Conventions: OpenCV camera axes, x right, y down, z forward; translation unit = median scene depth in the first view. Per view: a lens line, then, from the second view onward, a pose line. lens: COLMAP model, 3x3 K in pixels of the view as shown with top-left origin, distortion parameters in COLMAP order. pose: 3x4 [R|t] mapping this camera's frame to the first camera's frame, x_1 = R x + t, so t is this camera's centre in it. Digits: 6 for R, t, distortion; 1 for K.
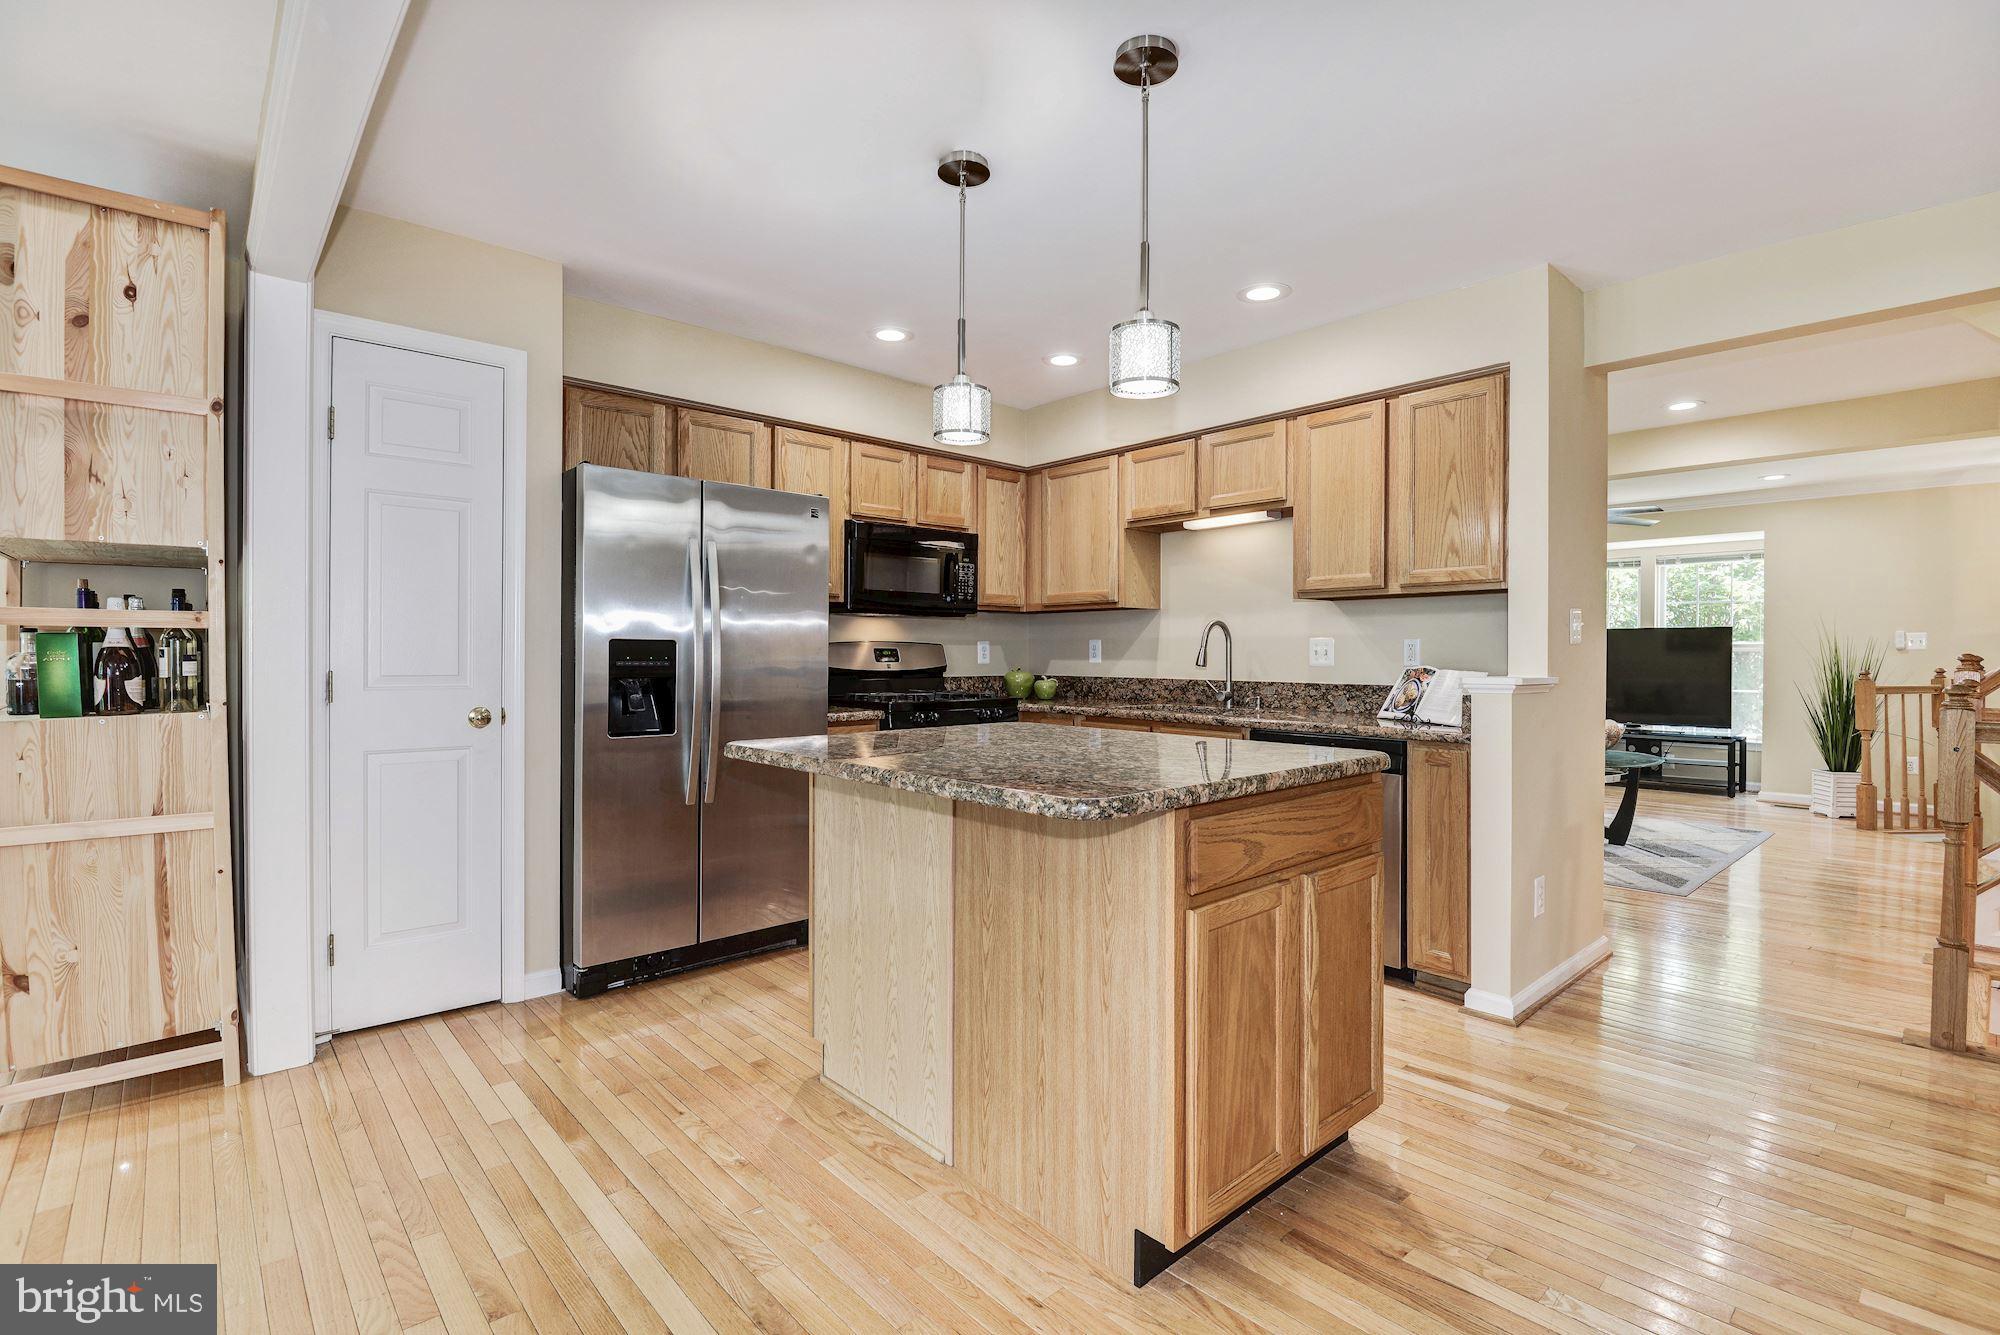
lens RADIAL K [[935.9, 0, 1015.6], [0, 935.9, 677.8], [0, 0, 1]] dist [-0.000369, -0.014977]
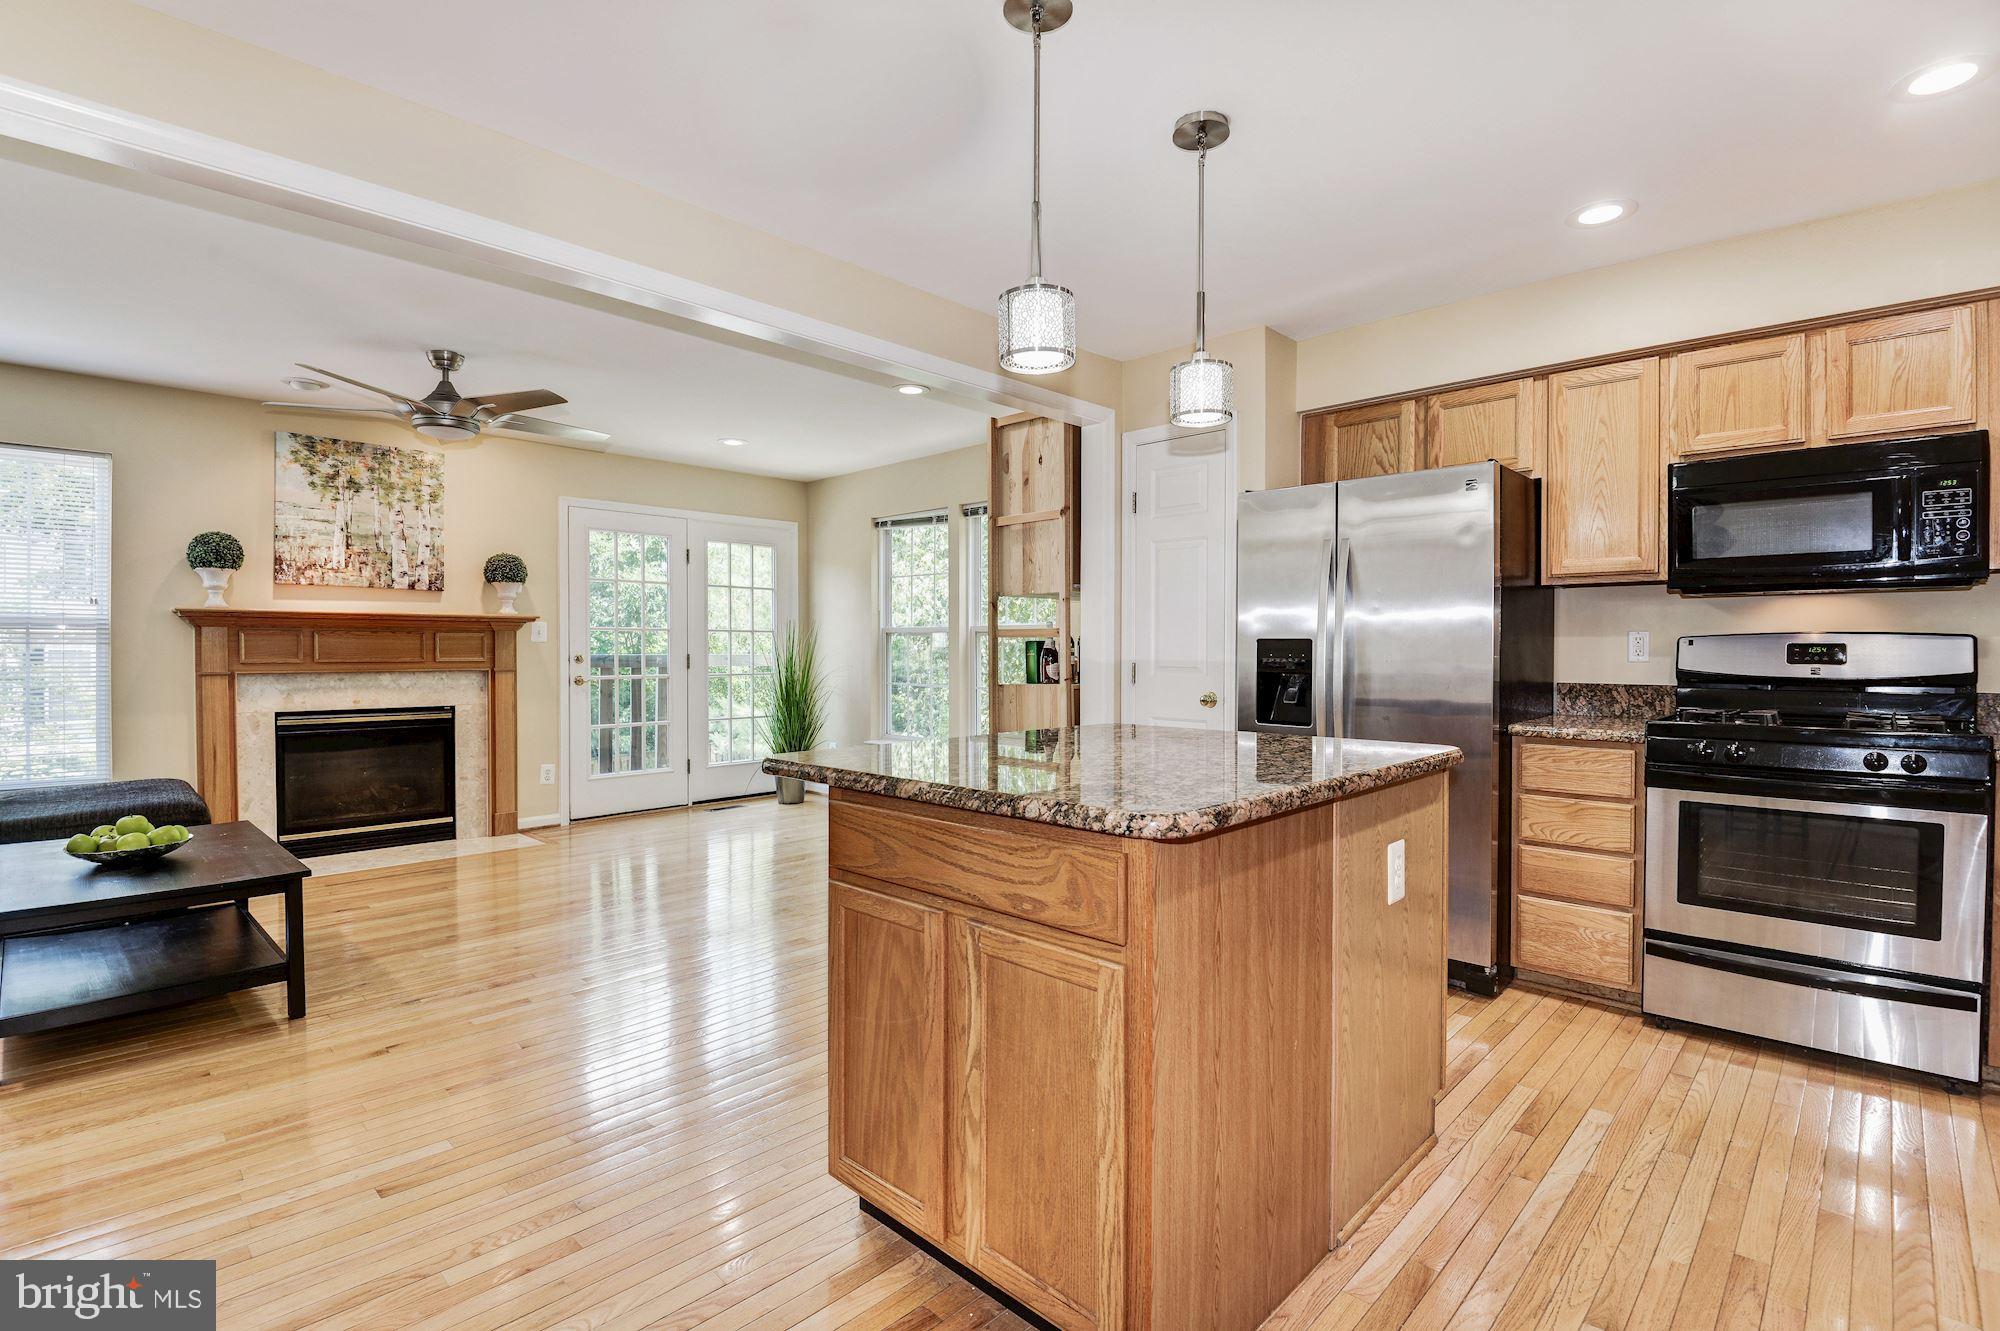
lens RADIAL K [[935.9, 0, 999.3], [0, 935.9, 671.1], [0, 0, 1]] dist [-0.000369, -0.014977]
pose [[0.032073, 0.019054, -0.999304, 0.542791], [-0.026789, 0.999475, 0.018197, -0.010324], [0.999126, 0.026187, 0.032567, 0.484017]]
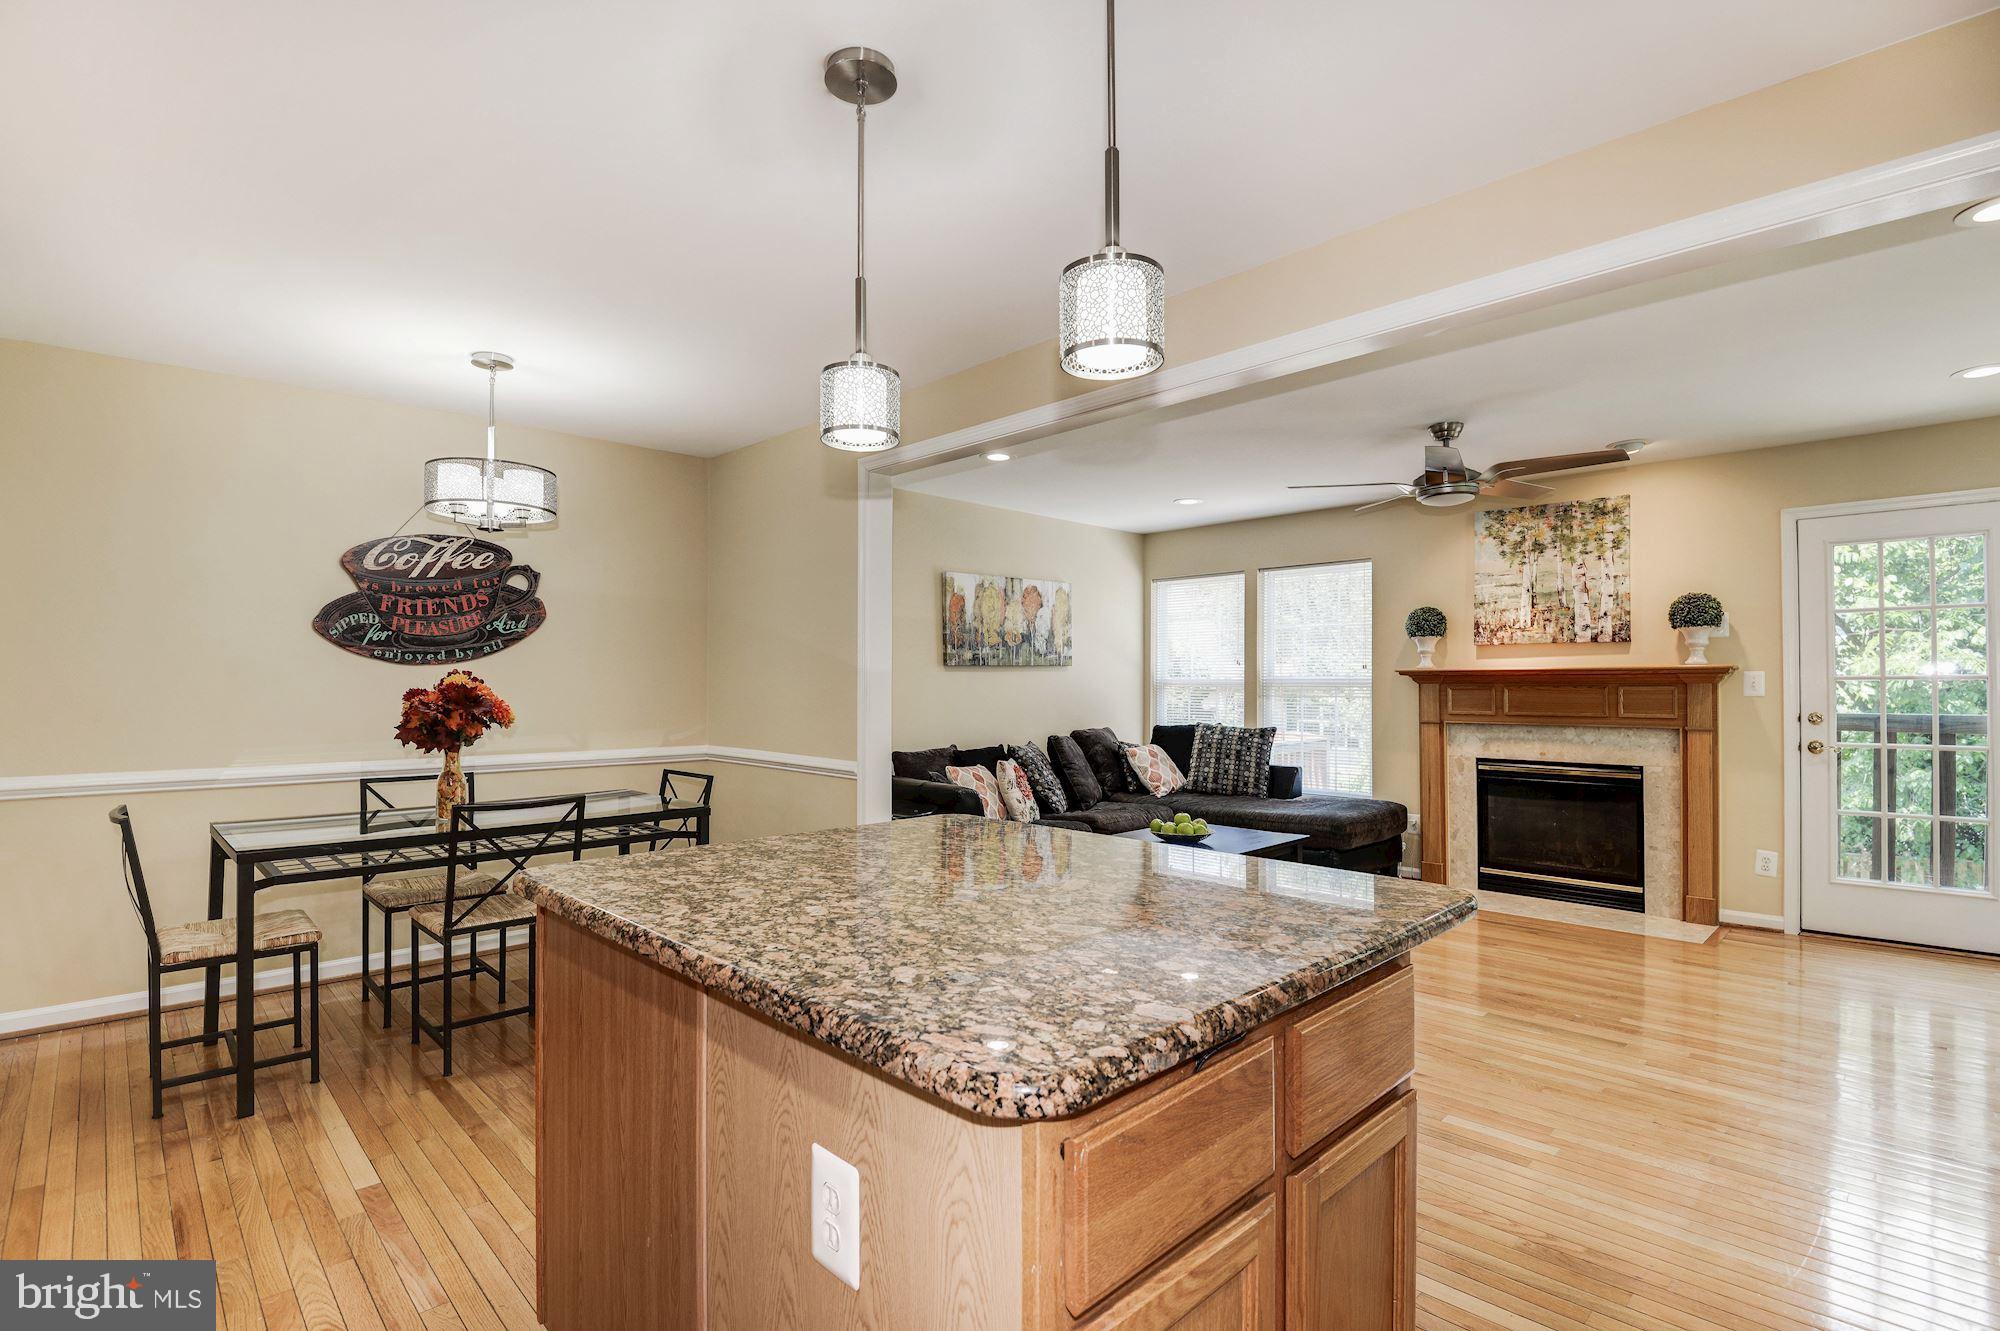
lens RADIAL K [[935.9, 0, 1005.6], [0, 935.9, 673.0], [0, 0, 1]] dist [-0.000369, -0.014977]
pose [[-0.999391, -0.002126, -0.034837, 0.025071], [-0.002448, 0.999954, 0.009226, -0.048782], [0.034816, 0.009306, -0.999350, 0.966436]]
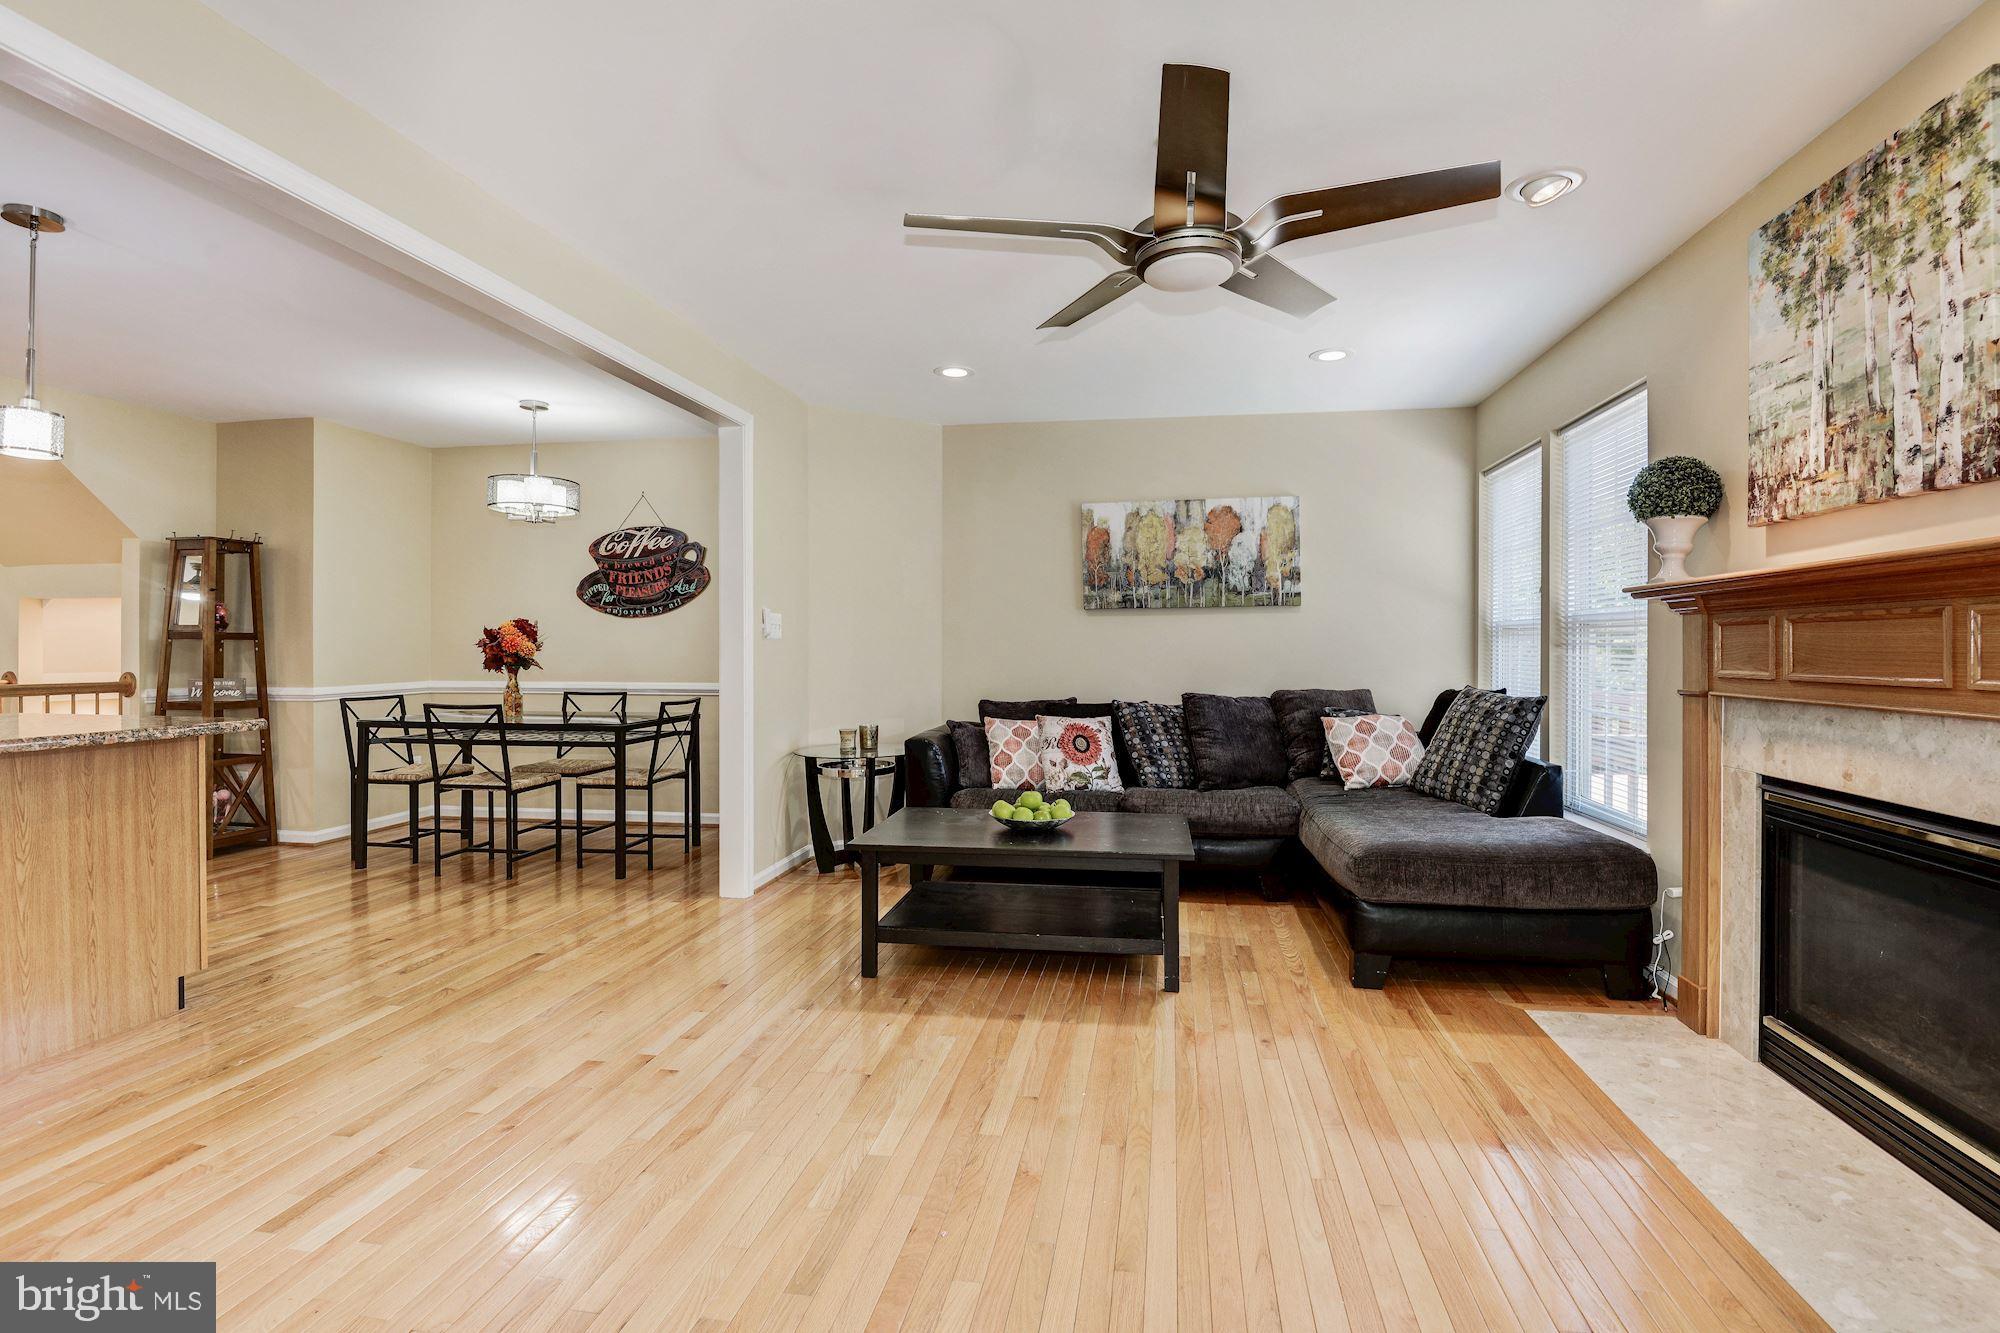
lens RADIAL K [[935.9, 0, 1009.0], [0, 935.9, 645.3], [0, 0, 1]] dist [-0.000369, -0.014977]
pose [[-0.625740, -0.001192, 0.780031, -0.940174], [0.014504, 0.999808, 0.013163, -0.012423], [-0.779897, 0.019550, -0.625603, 0.360811]]
